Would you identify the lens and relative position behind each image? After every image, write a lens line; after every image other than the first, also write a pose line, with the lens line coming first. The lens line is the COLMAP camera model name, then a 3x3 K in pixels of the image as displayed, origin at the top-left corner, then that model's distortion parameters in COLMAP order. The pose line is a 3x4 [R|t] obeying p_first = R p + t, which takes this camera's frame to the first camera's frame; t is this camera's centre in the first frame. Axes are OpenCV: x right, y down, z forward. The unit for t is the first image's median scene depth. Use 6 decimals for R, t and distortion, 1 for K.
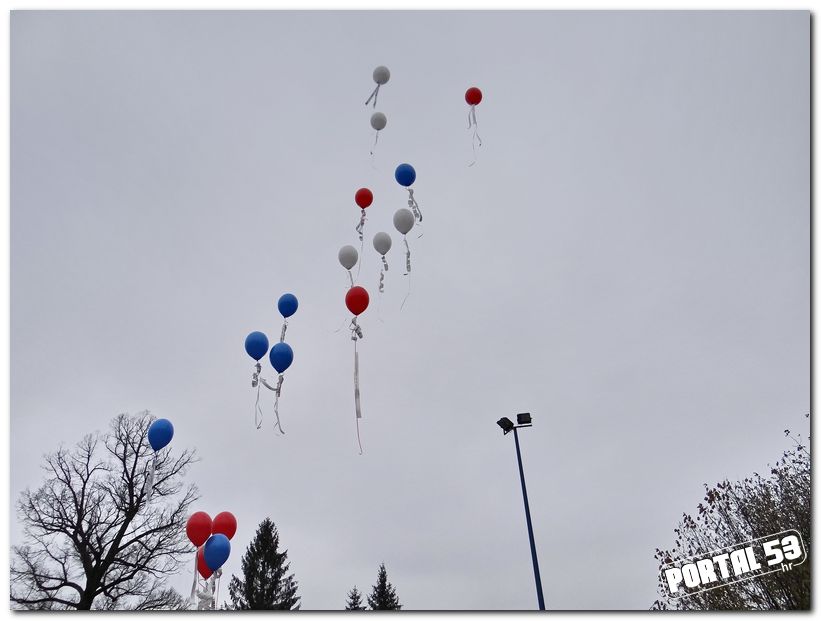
lens RADIAL K [[629.2, 0, 406.8], [0, 629.2, 303.7], [0, 0, 1]] dist [-0.005803, -0.005977]
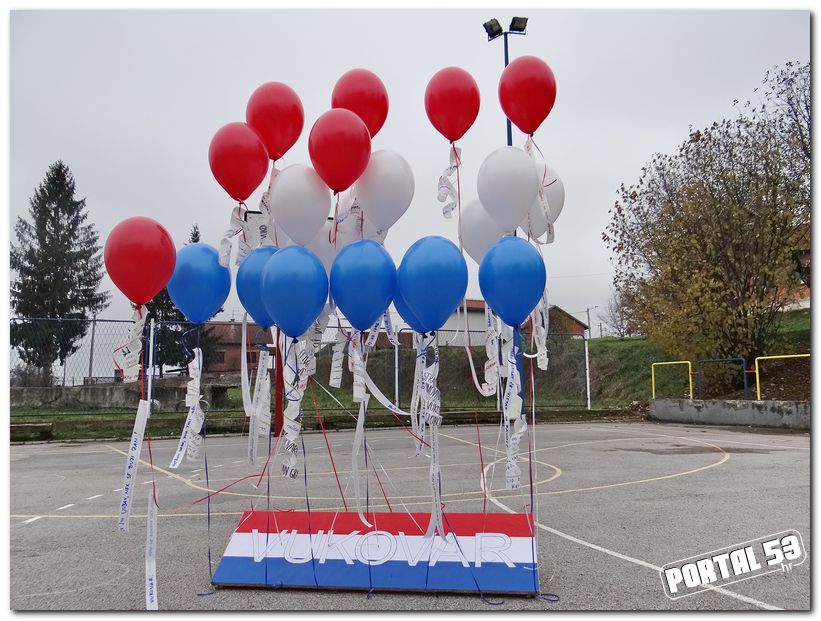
lens RADIAL K [[629.2, 0, 395.9], [0, 629.2, 311.3], [0, 0, 1]] dist [-0.005803, -0.005977]
pose [[0.938487, 0.069203, 0.338309, -0.096865], [-0.216780, 0.880675, 0.421211, 0.086505], [-0.268791, -0.468639, 0.841504, 0.065471]]
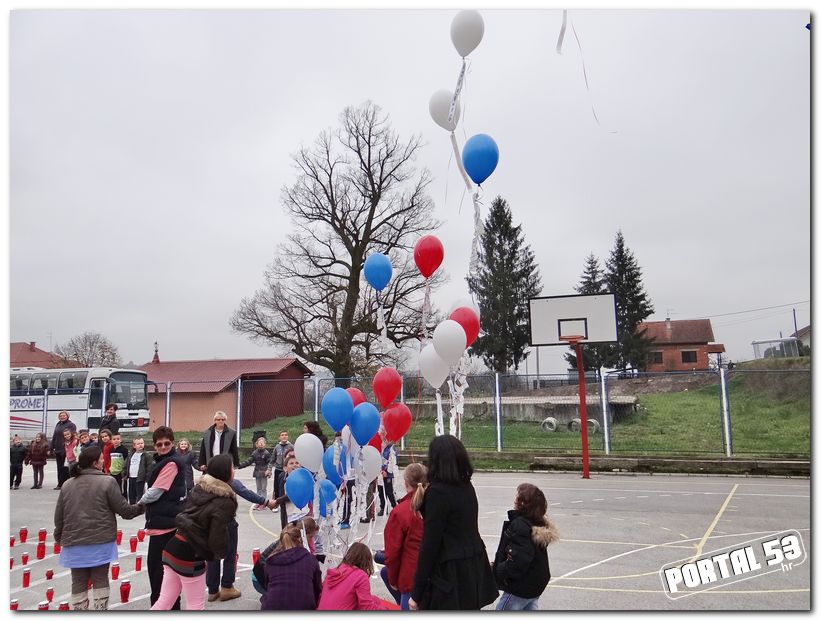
lens RADIAL K [[629.2, 0, 407.5], [0, 629.2, 304.7], [0, 0, 1]] dist [-0.005803, -0.005977]
pose [[0.939247, -0.020563, -0.342626, -0.020446], [0.180841, 0.878071, 0.443043, 0.023841], [0.291739, -0.478088, 0.828444, 0.034500]]
